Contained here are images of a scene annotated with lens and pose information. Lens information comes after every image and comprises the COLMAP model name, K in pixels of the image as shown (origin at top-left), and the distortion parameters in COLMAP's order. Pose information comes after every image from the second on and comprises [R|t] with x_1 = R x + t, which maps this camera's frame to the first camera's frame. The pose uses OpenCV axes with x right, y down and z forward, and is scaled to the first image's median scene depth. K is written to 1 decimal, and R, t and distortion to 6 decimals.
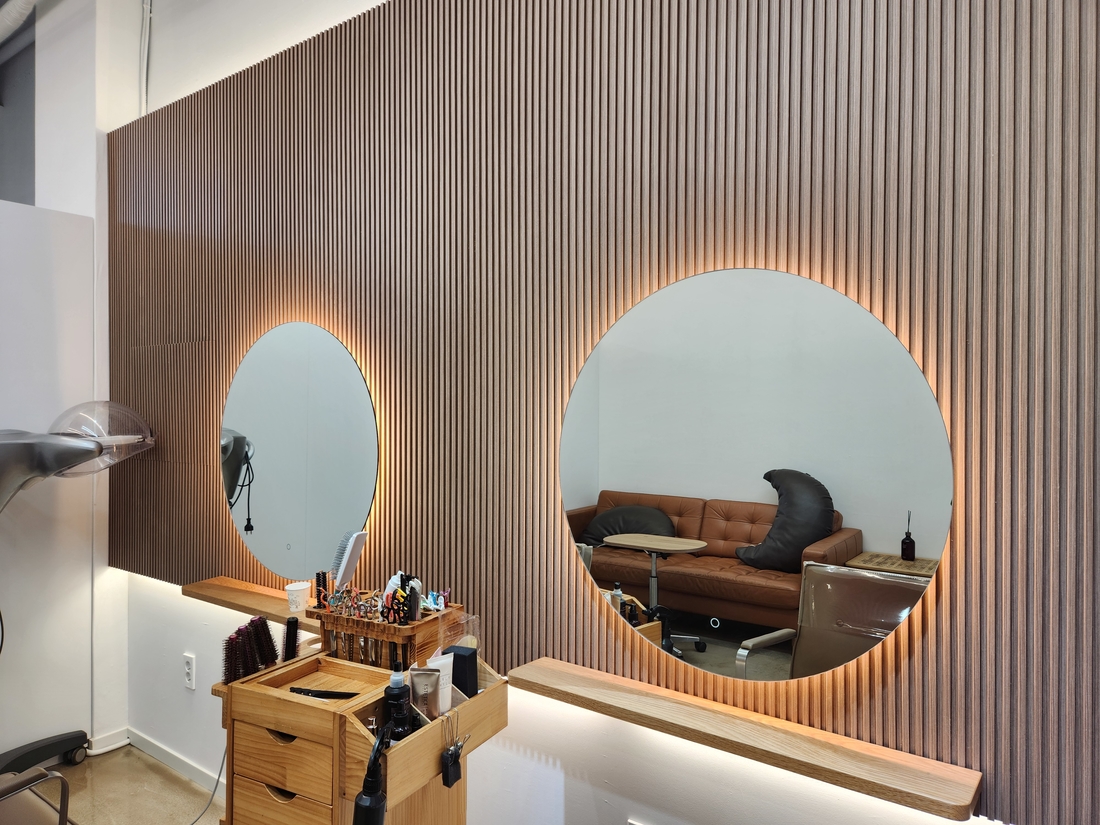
lens RADIAL K [[765.1, 0, 550.0], [0, 765.1, 412.5], [0, 0, 1]] dist [0.084089, -0.090446]
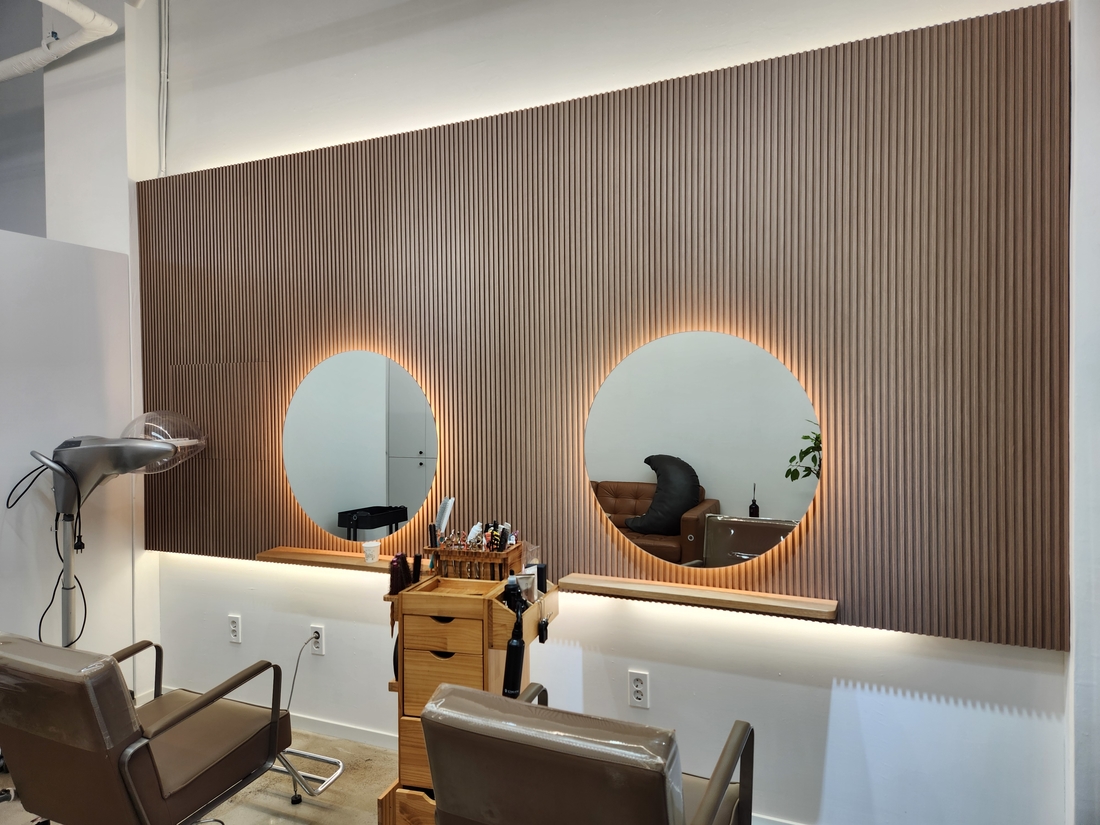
lens RADIAL K [[765.1, 0, 550.0], [0, 765.1, 412.5], [0, 0, 1]] dist [0.084089, -0.090446]
pose [[0.977582, -0.016674, 0.209894, -0.400581], [0.015433, 0.999852, 0.007546, -0.019629], [-0.209988, -0.004138, 0.977695, -0.537999]]
